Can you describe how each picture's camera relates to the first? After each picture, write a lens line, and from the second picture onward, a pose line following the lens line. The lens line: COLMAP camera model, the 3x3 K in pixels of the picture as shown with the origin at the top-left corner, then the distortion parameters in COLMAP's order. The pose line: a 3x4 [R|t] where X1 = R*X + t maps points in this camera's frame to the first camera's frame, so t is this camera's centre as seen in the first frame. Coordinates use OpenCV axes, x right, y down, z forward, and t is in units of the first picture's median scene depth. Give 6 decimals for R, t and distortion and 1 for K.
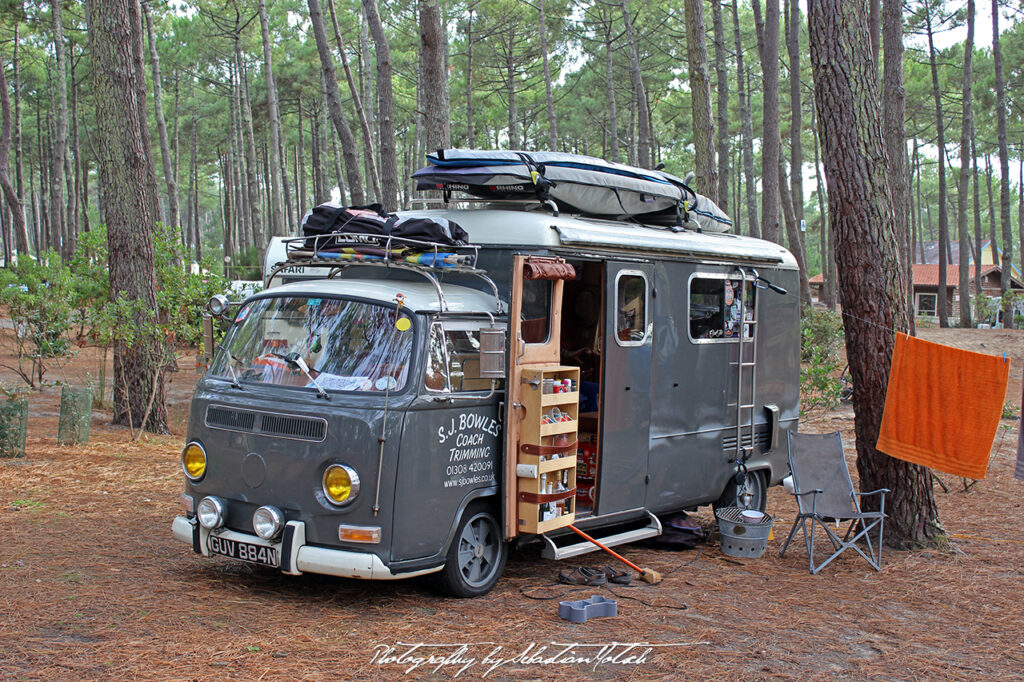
lens RADIAL K [[1407.5, 0, 502.7], [0, 1407.5, 342.7], [0, 0, 1]] dist [-0.020085, 0.000000]
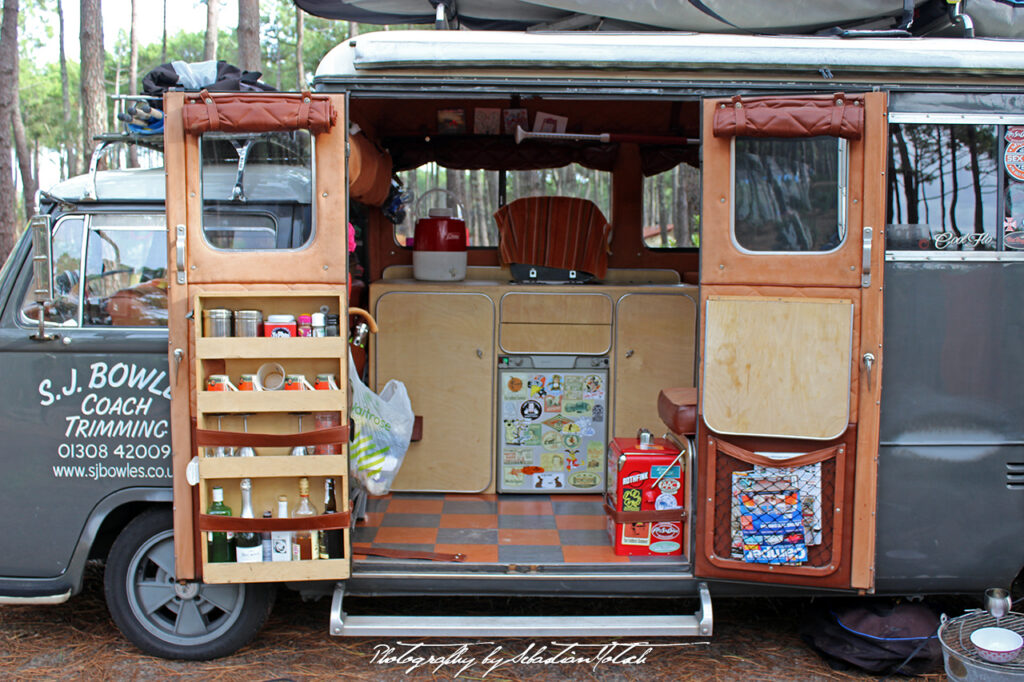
lens RADIAL K [[1058.8, 0, 507.8], [0, 1058.8, 342.8], [0, 0, 1]] dist [-0.067028, 0.000000]
pose [[0.595115, 0.033285, -0.802951, 0.427866], [-0.015104, 0.999429, 0.030235, 0.024143], [0.803499, -0.005866, 0.595278, 0.831570]]
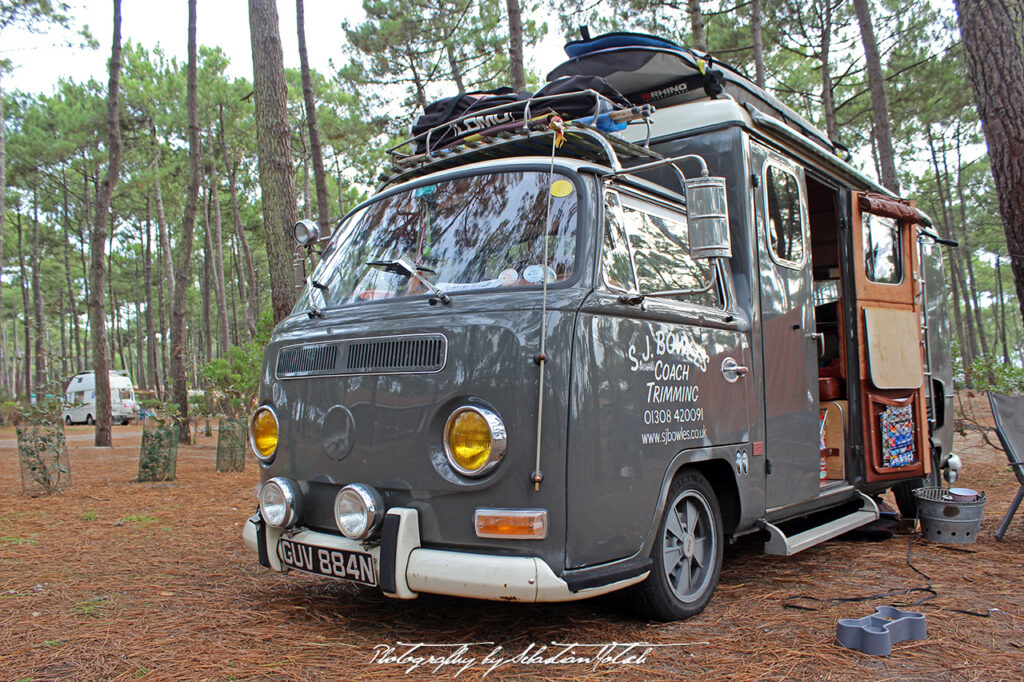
lens RADIAL K [[853.9, 0, 517.7], [0, 853.9, 349.7], [0, 0, 1]] dist [-0.126717, 0.082149]
pose [[0.996385, -0.057857, -0.062213, -0.066116], [0.051226, 0.993326, -0.103341, 0.091730], [0.067777, 0.099780, 0.992698, 0.585384]]
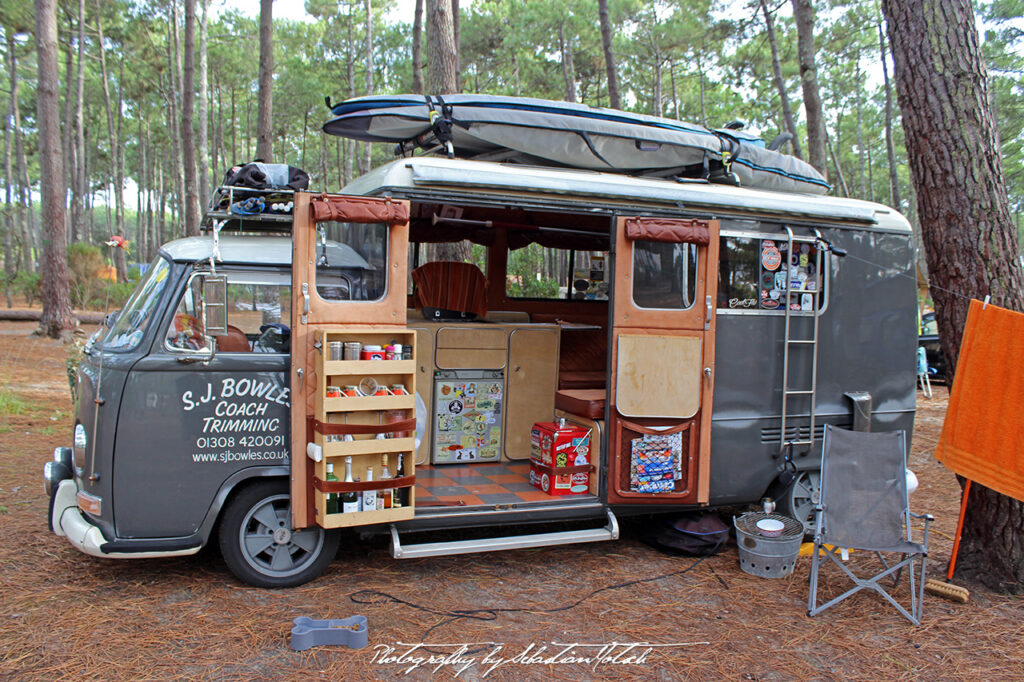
lens RADIAL K [[853.9, 0, 505.7], [0, 853.9, 338.9], [0, 0, 1]] dist [-0.126717, 0.082149]
pose [[0.847730, 0.020107, -0.530047, 0.372141], [-0.021786, 0.999758, 0.003082, 0.020023], [0.529981, 0.008935, 0.847963, 0.622158]]
